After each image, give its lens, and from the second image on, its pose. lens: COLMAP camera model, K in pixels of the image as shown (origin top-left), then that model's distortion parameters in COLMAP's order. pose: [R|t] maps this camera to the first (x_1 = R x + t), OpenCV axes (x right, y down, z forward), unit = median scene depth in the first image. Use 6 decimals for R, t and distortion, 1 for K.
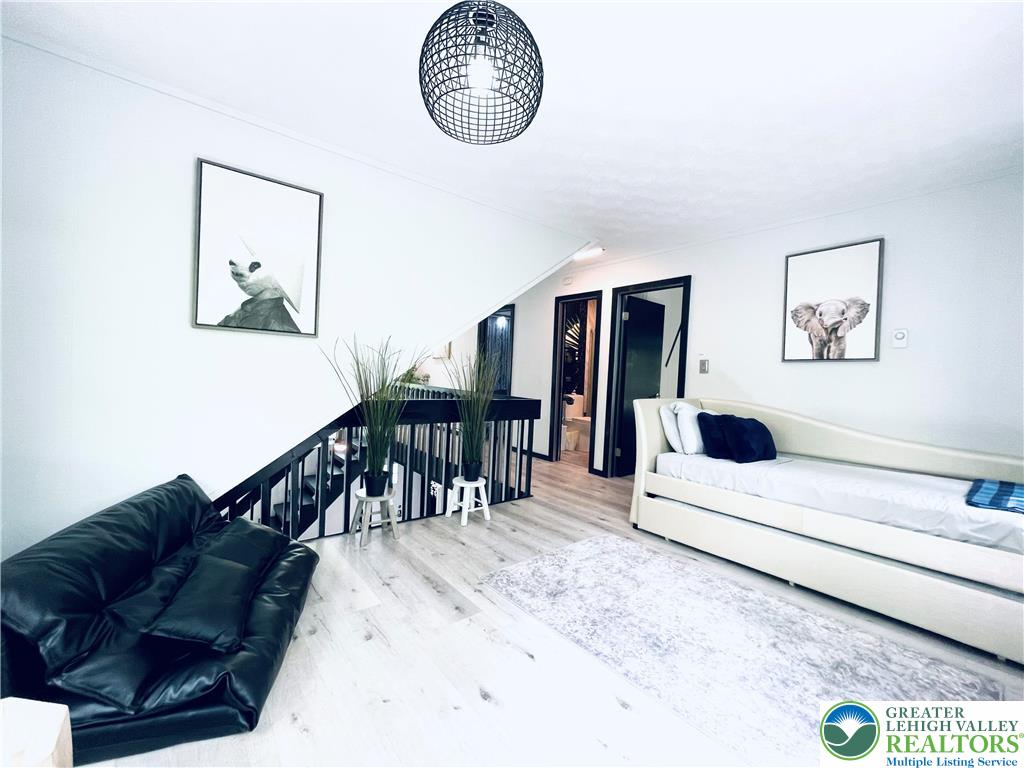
lens RADIAL K [[415.9, 0, 512.0], [0, 415.9, 384.0], [0, 0, 1]] dist [-0.001700, 0.000260]
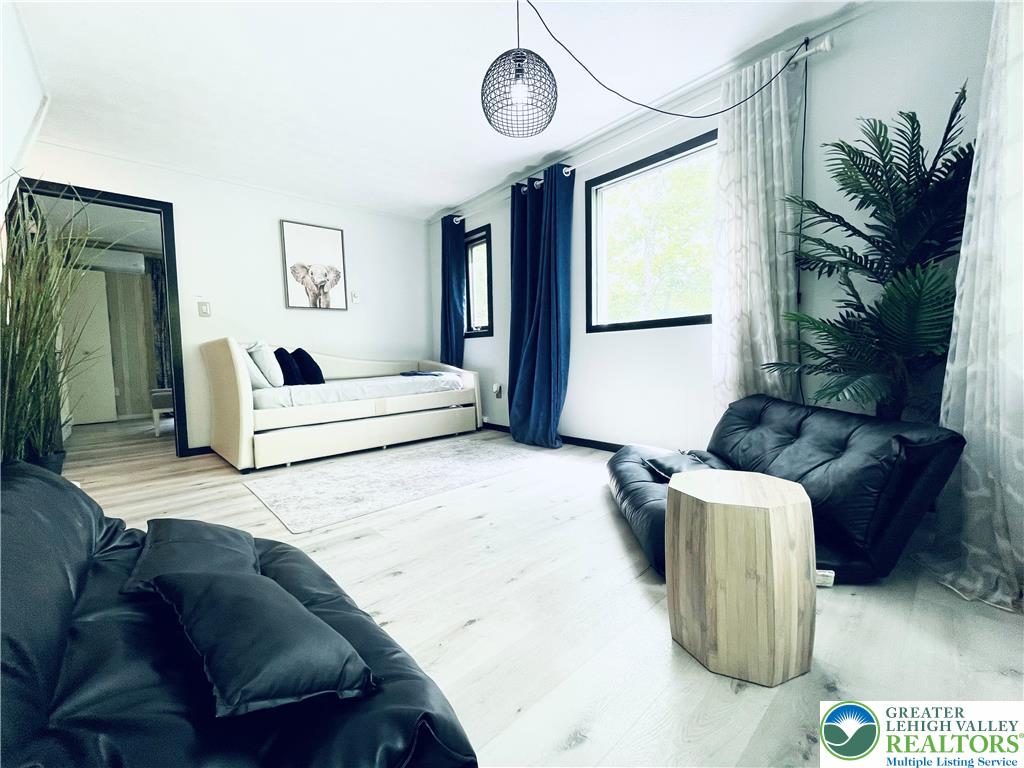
lens RADIAL K [[415.9, 0, 512.0], [0, 415.9, 384.0], [0, 0, 1]] dist [-0.001700, 0.000260]
pose [[-0.053569, -0.104861, 0.993043, -0.700278], [0.045225, 0.993196, 0.107316, 0.075510], [-0.997539, 0.050659, -0.048462, 0.459392]]
